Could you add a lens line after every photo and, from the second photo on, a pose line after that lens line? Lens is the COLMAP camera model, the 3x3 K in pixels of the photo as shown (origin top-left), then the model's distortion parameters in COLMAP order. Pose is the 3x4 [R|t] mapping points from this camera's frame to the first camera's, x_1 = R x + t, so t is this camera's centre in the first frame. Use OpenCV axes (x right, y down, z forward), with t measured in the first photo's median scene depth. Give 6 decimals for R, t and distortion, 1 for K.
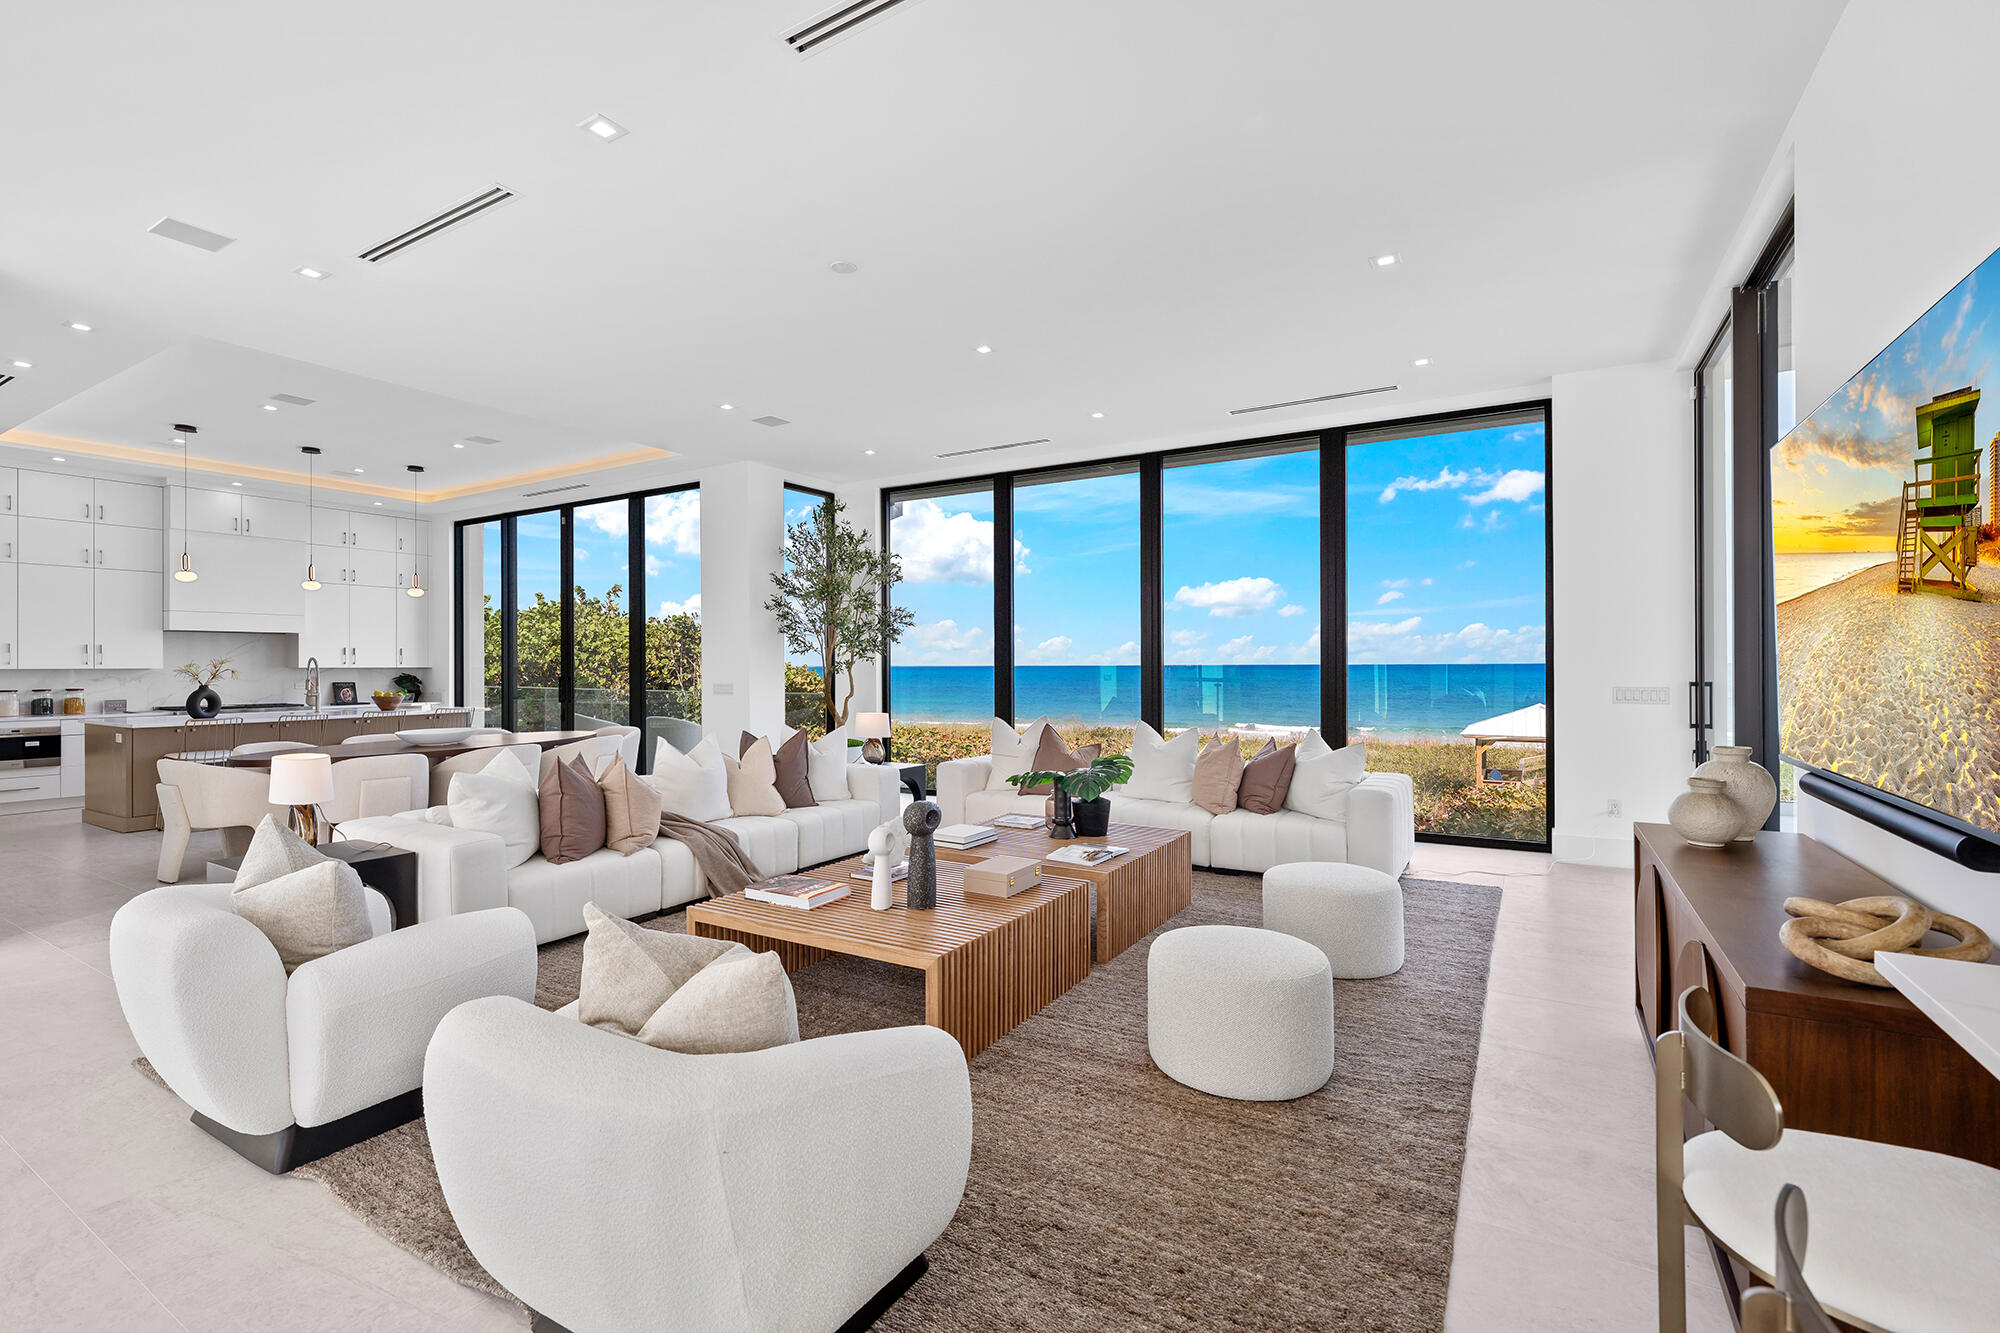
lens RADIAL K [[873.1, 0, 1005.3], [0, 873.1, 663.2], [0, 0, 1]] dist [0.015334, 0.000634]
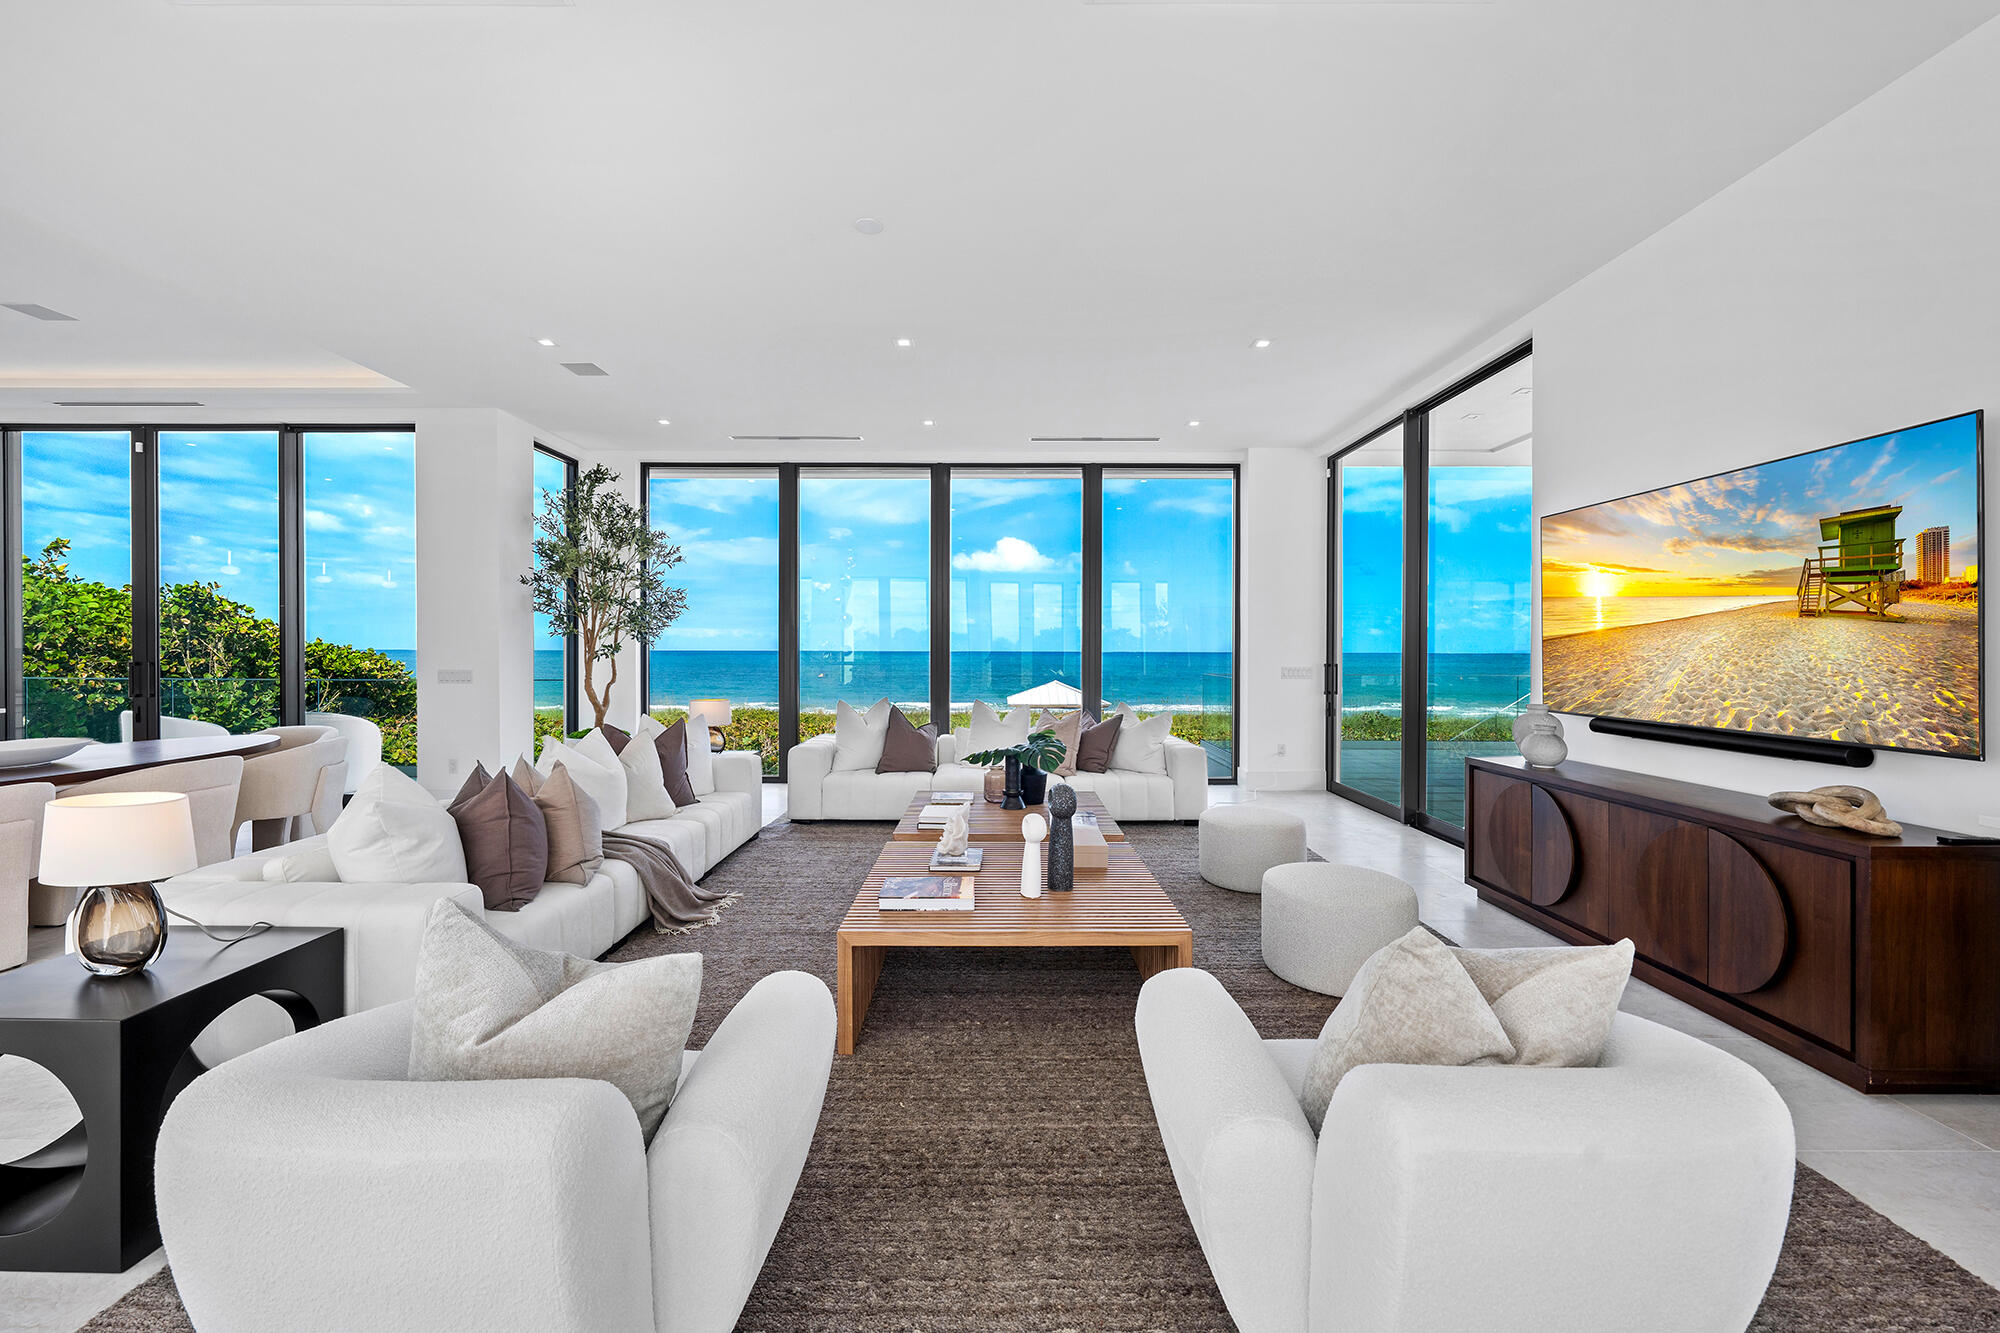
lens RADIAL K [[746.4, 0, 998.9], [0, 746.4, 669.1], [0, 0, 1]] dist [-0.001978, 0.000020]
pose [[0.858934, -0.007471, 0.512032, -0.295898], [-0.006620, 0.999648, 0.025691, -0.000049], [-0.512043, -0.025457, 0.858582, 0.143867]]
